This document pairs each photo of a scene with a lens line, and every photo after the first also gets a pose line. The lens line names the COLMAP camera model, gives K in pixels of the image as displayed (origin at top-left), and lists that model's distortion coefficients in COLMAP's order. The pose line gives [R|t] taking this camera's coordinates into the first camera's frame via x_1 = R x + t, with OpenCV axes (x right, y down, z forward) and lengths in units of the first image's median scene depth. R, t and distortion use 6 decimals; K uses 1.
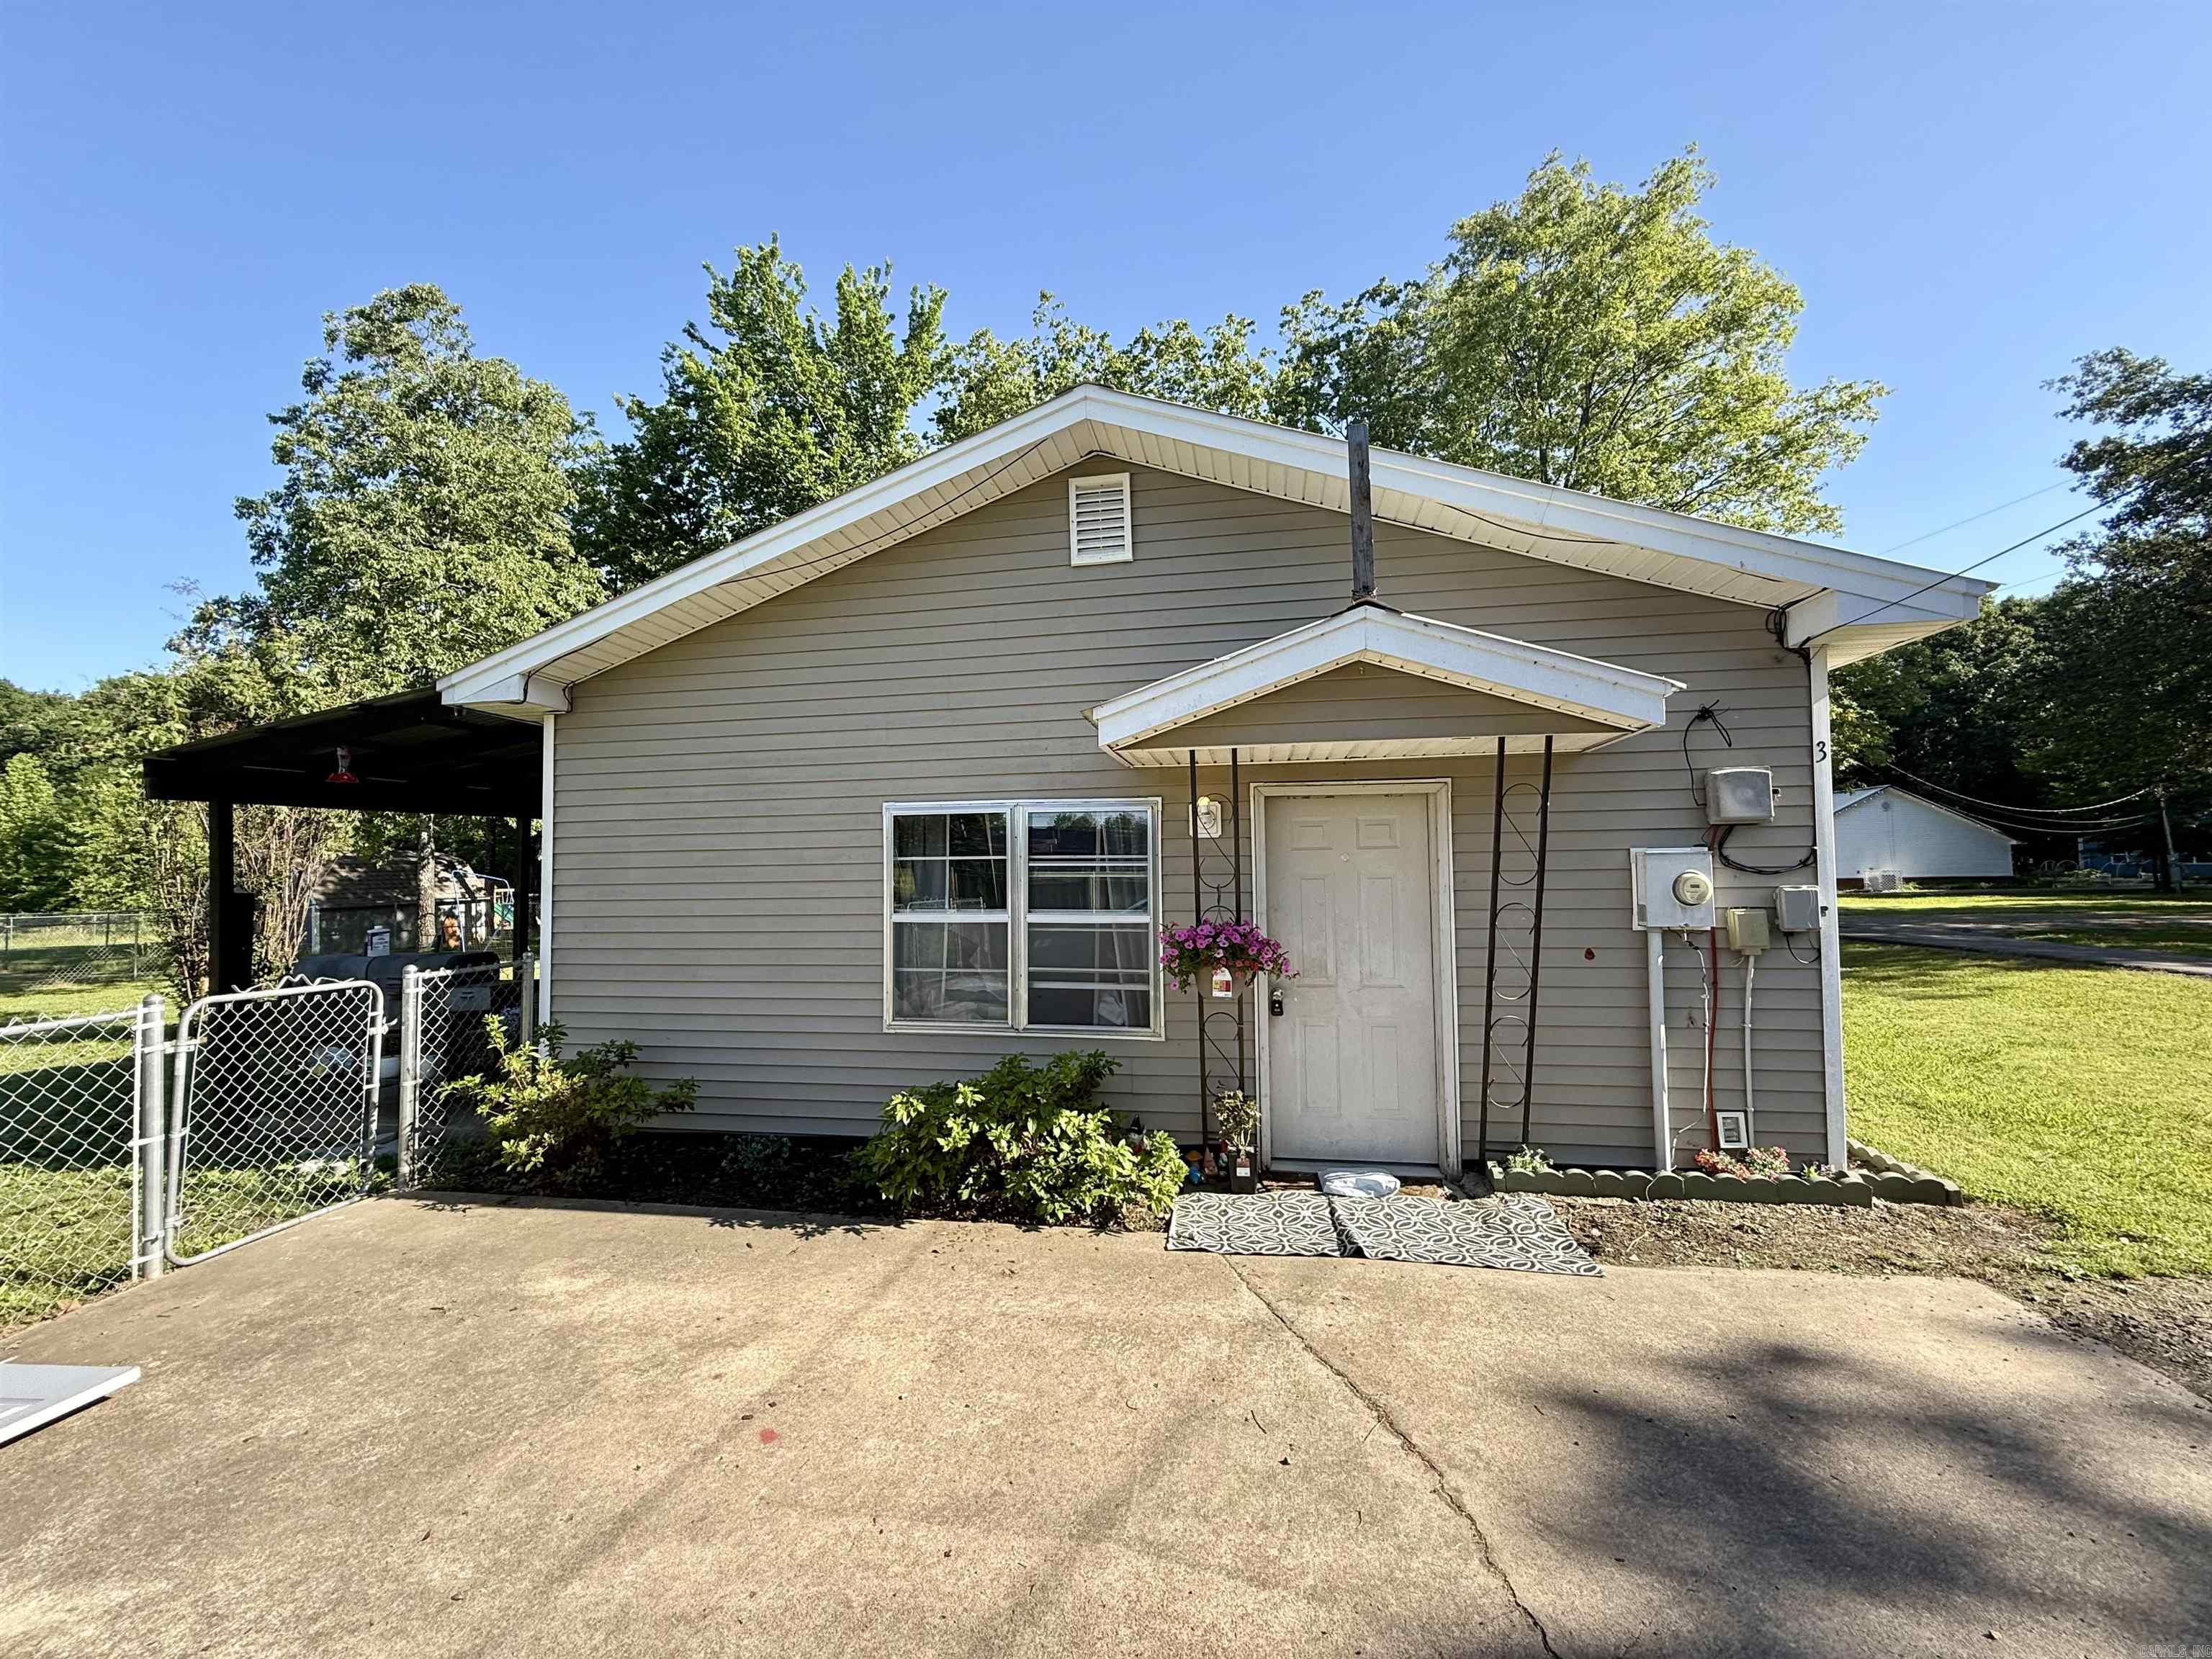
lens RADIAL K [[884.5, 0, 1099.2], [0, 884.5, 832.0], [0, 0, 1]] dist [-0.004304, -0.000431]
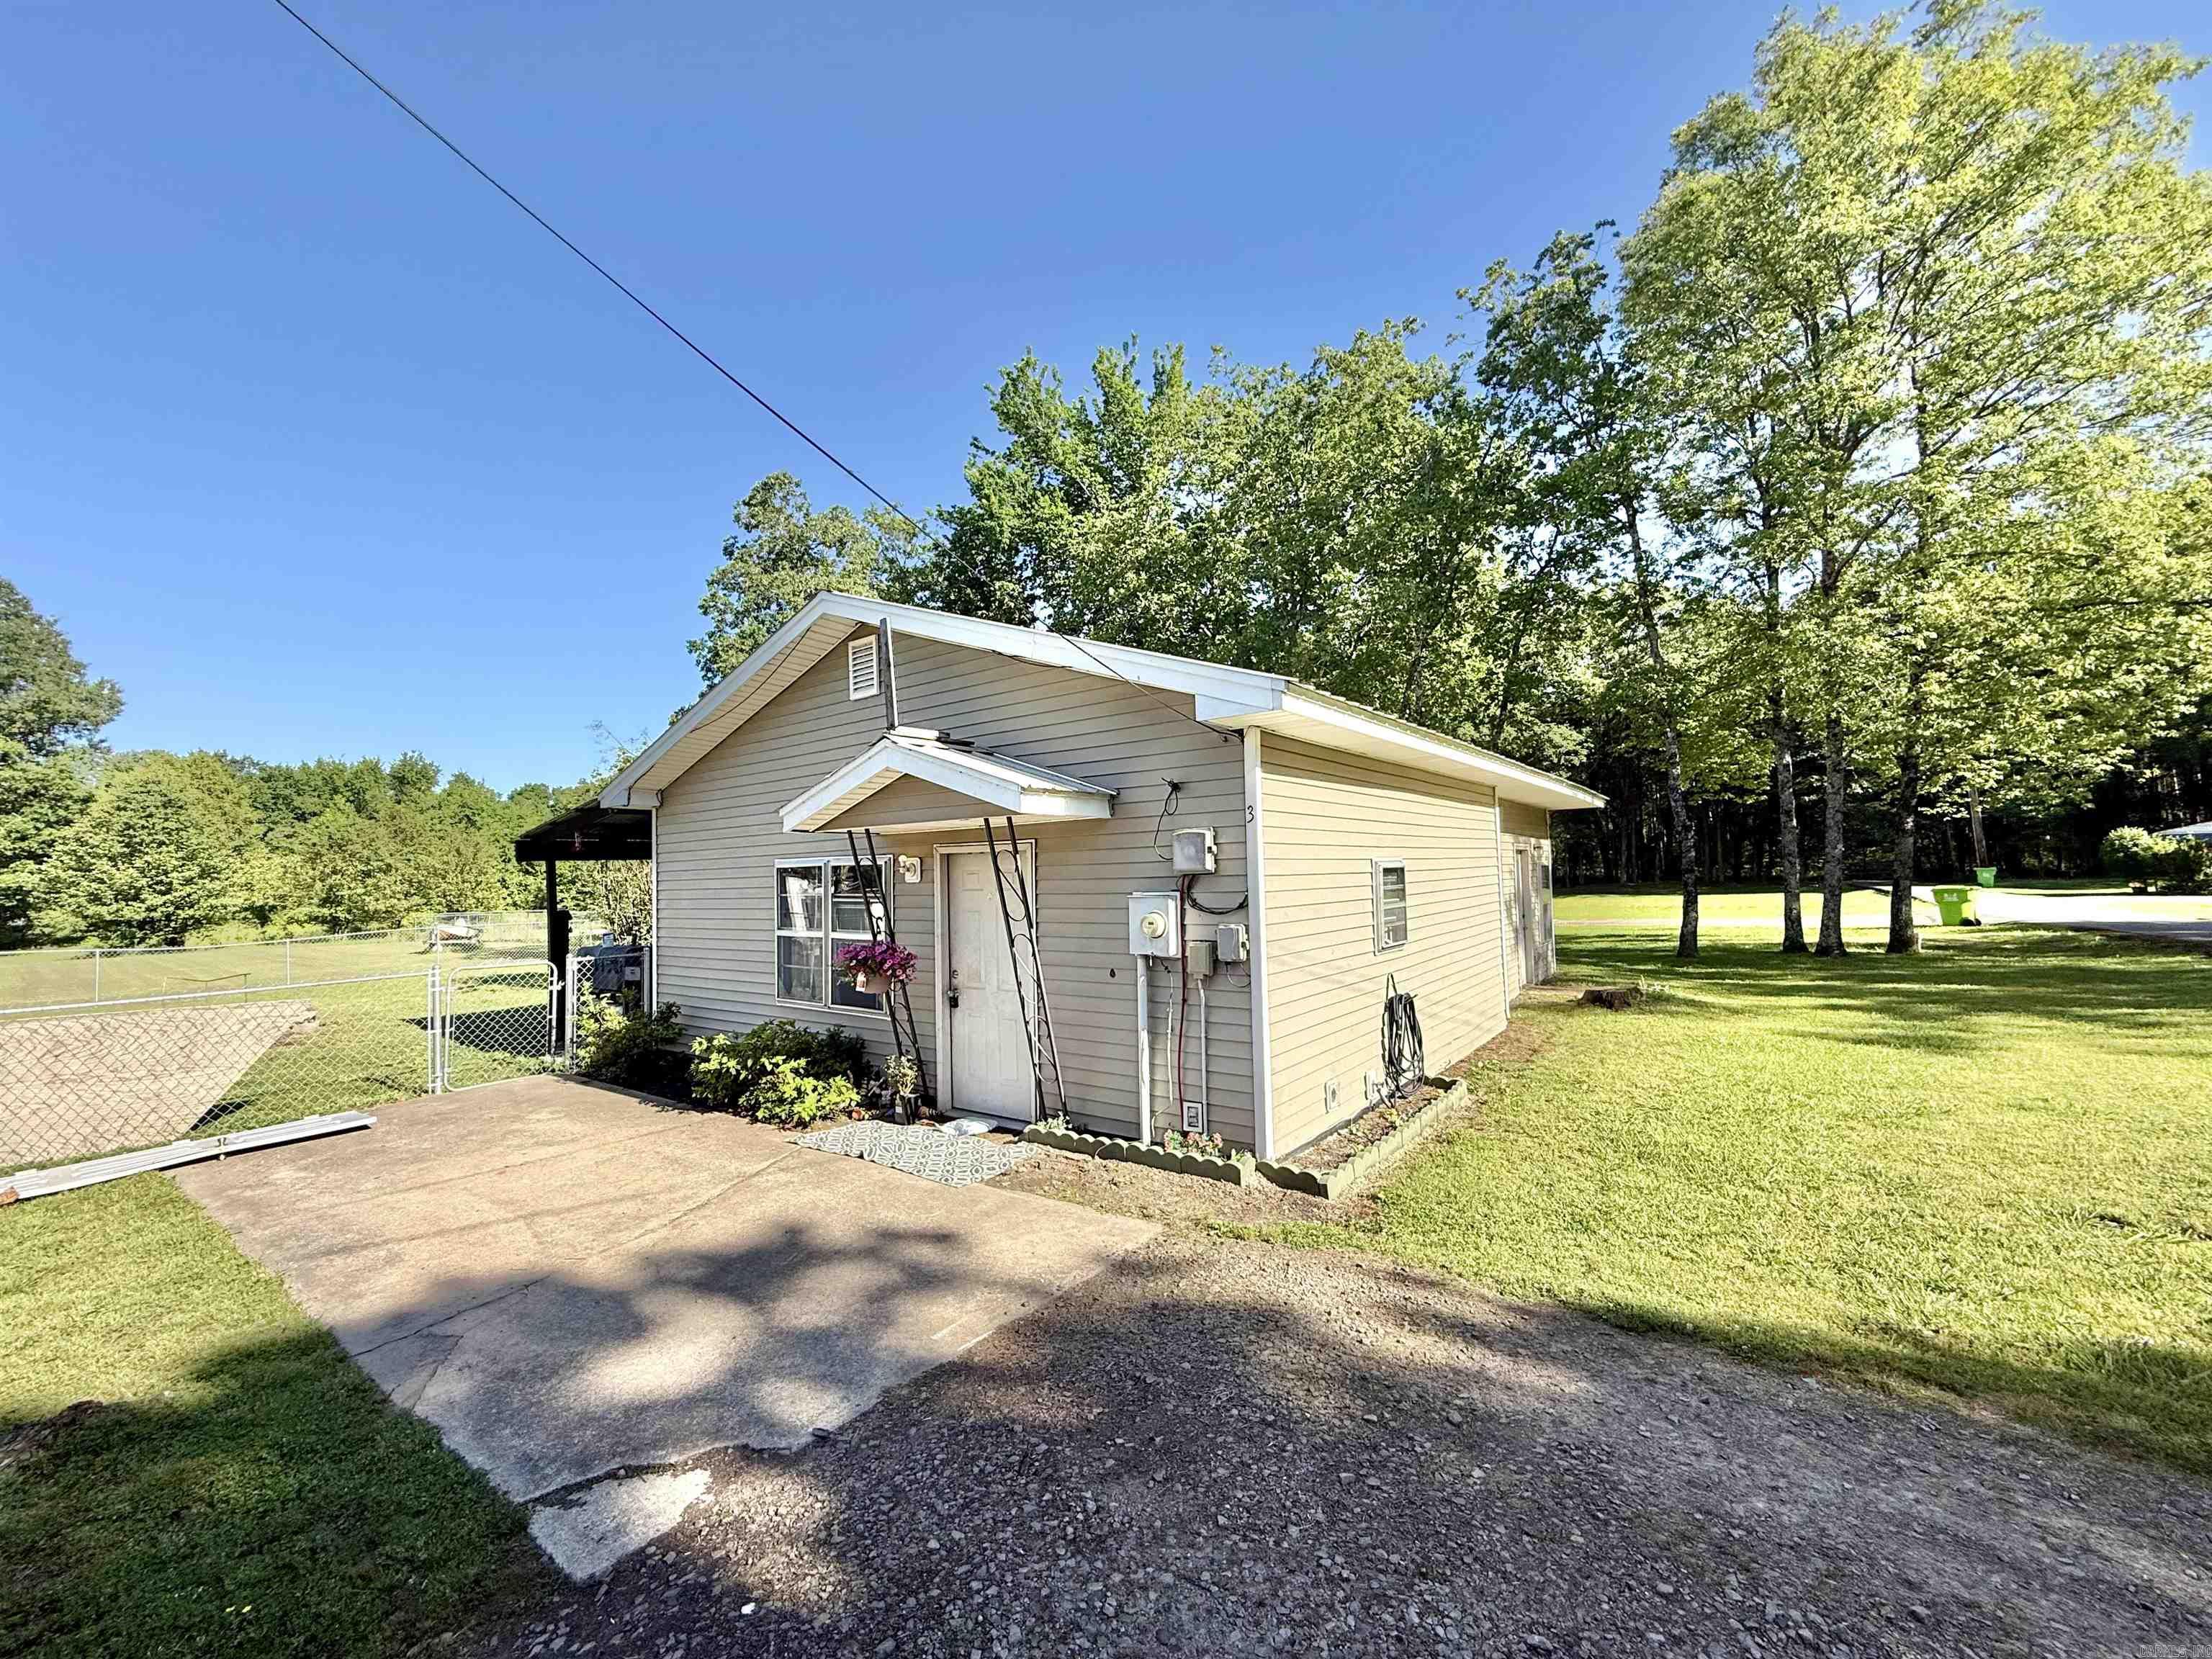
lens RADIAL K [[884.5, 0, 1112.9], [0, 884.5, 834.3], [0, 0, 1]] dist [-0.004304, -0.000431]
pose [[0.893898, -0.029837, -0.447277, 1.146200], [0.035343, 0.999367, 0.003968, -0.072291], [0.446875, -0.019355, 0.894387, -0.163544]]
